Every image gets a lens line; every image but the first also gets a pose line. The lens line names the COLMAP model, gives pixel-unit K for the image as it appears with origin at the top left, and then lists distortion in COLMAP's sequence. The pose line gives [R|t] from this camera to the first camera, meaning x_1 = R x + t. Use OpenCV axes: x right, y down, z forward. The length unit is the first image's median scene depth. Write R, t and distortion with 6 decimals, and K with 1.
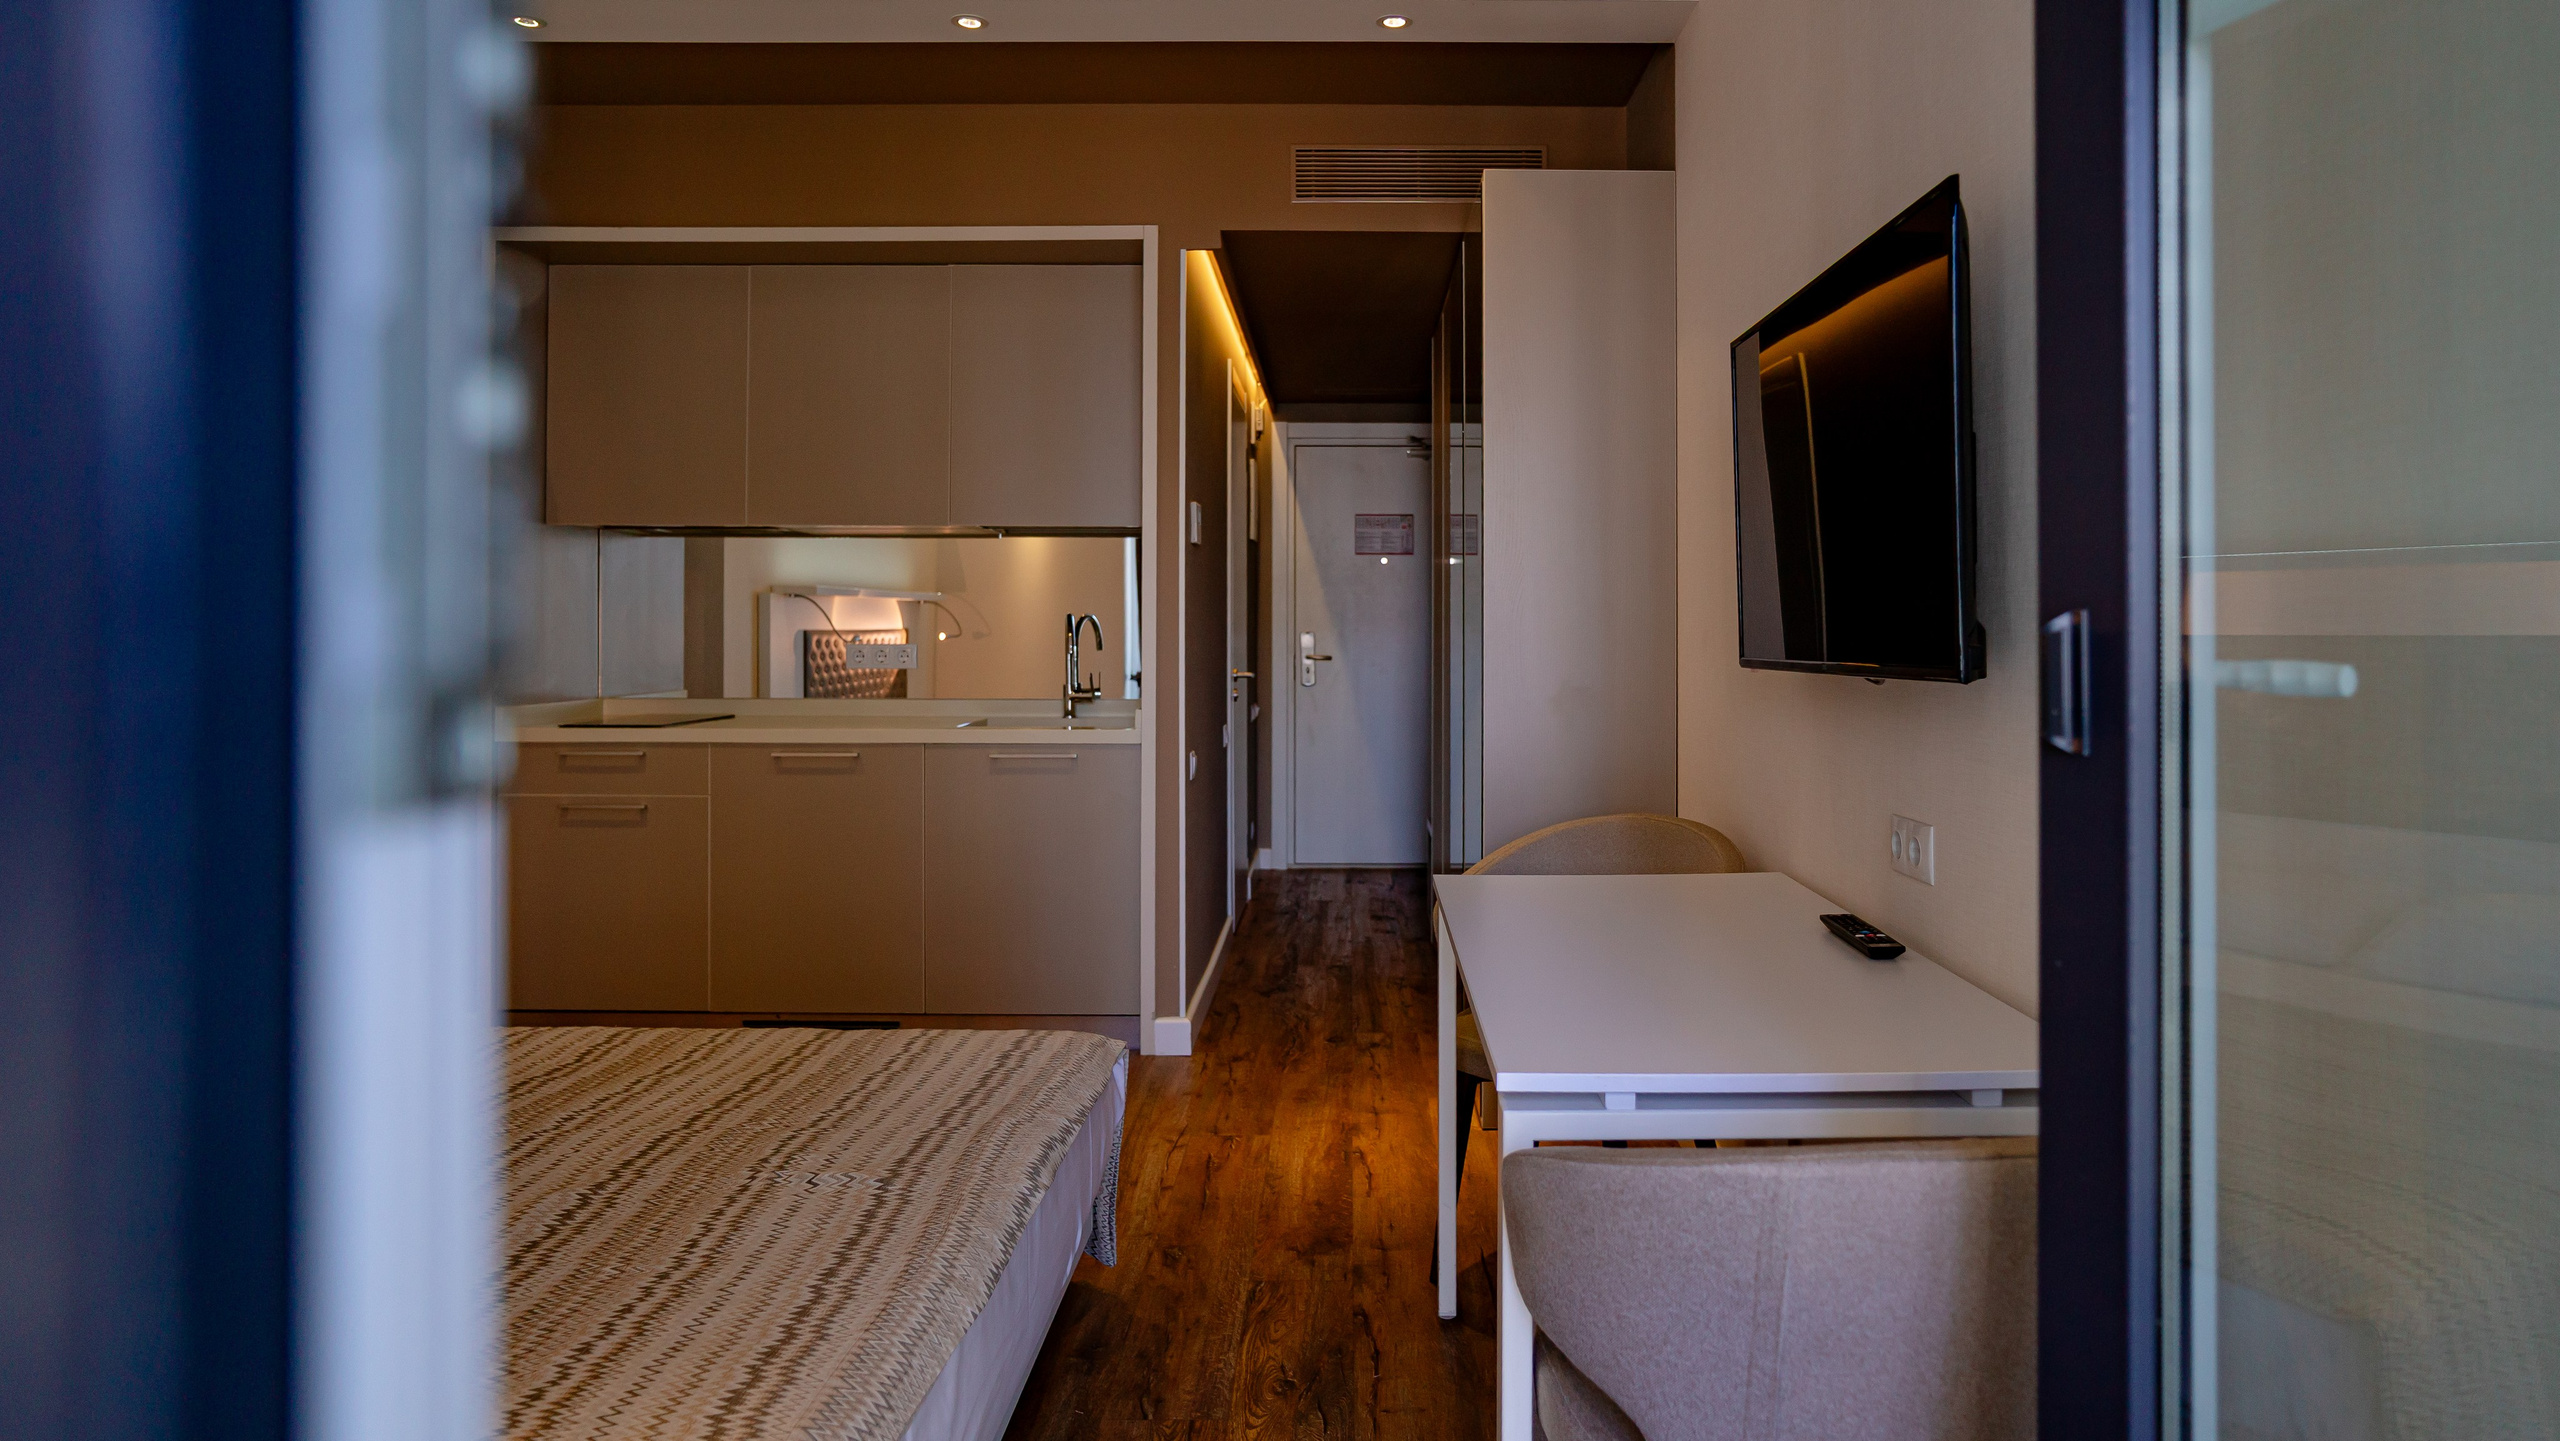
lens RADIAL K [[1575.8, 0, 1390.1], [0, 1575.8, 630.8], [0, 0, 1]] dist [-0.021046, 0.002815]
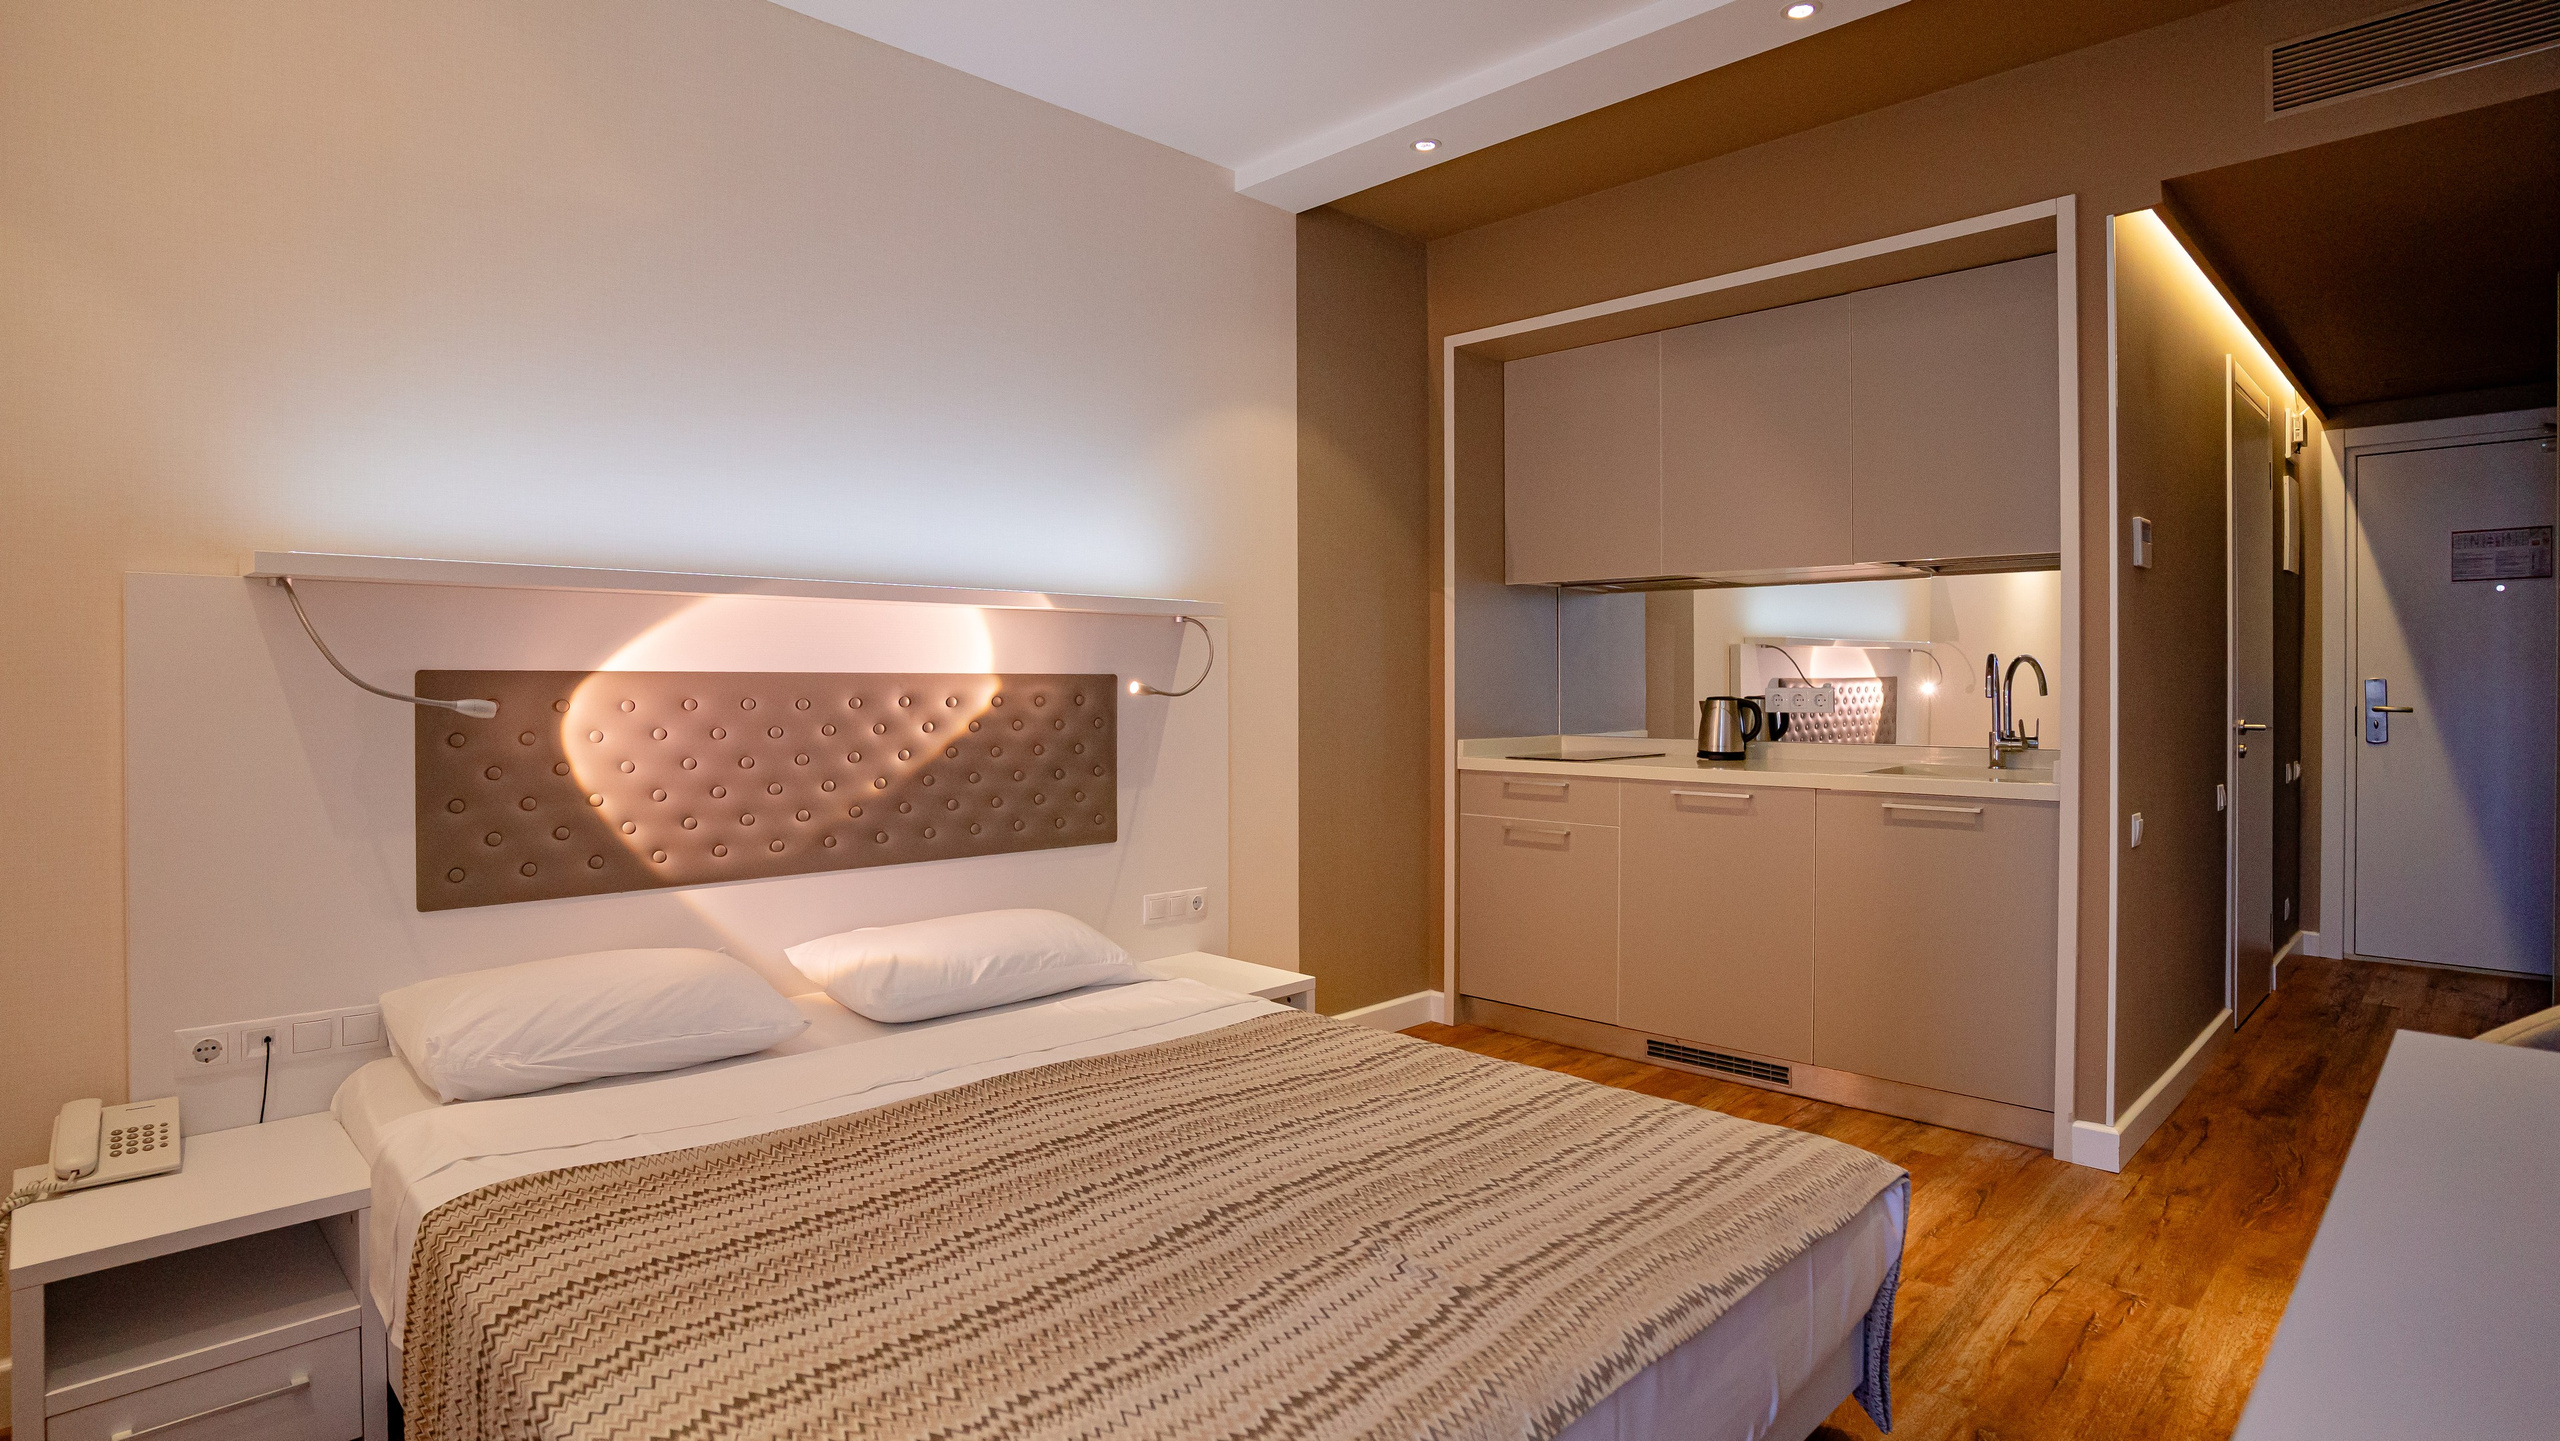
lens RADIAL K [[1319.7, 0, 1275.2], [0, 1319.7, 701.1], [0, 0, 1]] dist [-0.042768, 0.014800]
pose [[0.697743, 0.005346, -0.716328, 0.053470], [0.002096, 0.999953, 0.009505, 0.009236], [0.716345, -0.008133, 0.697699, 0.194388]]
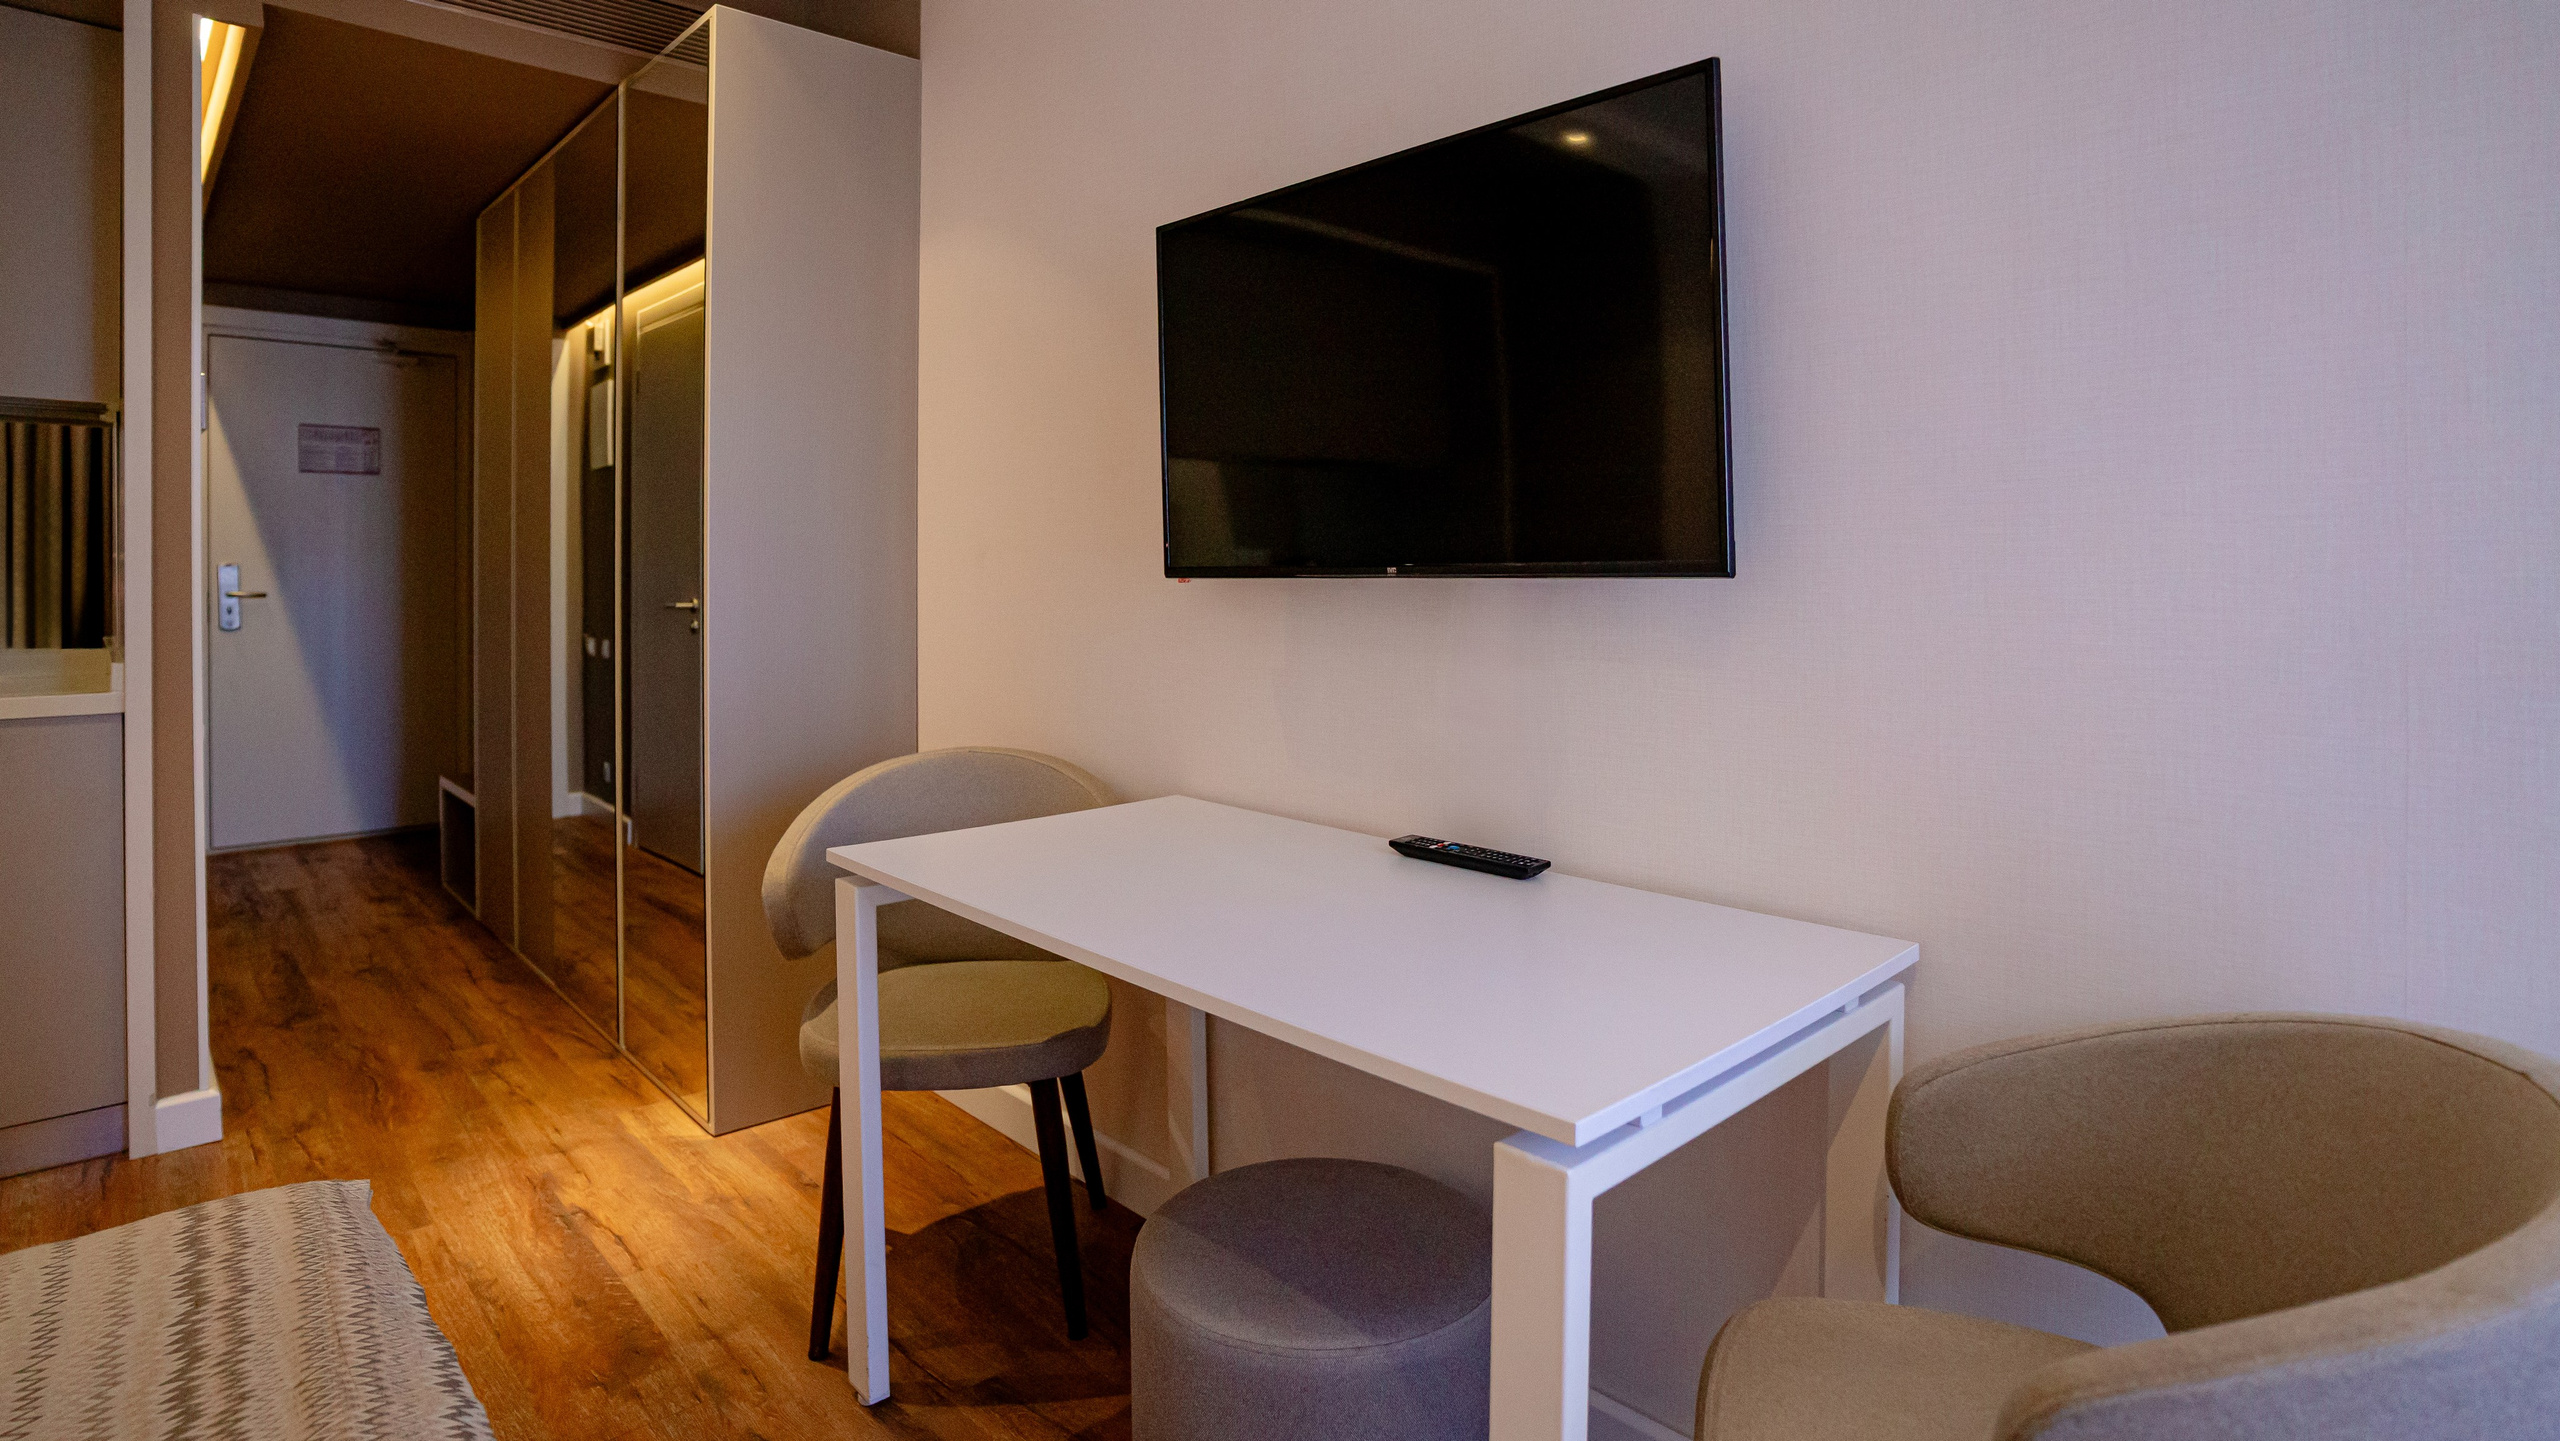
lens RADIAL K [[1319.7, 0, 1313.4], [0, 1319.7, 585.1], [0, 0, 1]] dist [-0.042768, 0.014800]
pose [[0.744259, -0.010042, 0.667815, -0.145278], [0.002866, 0.999926, 0.011842, 0.009636], [-0.667885, -0.006899, 0.744233, 0.227035]]
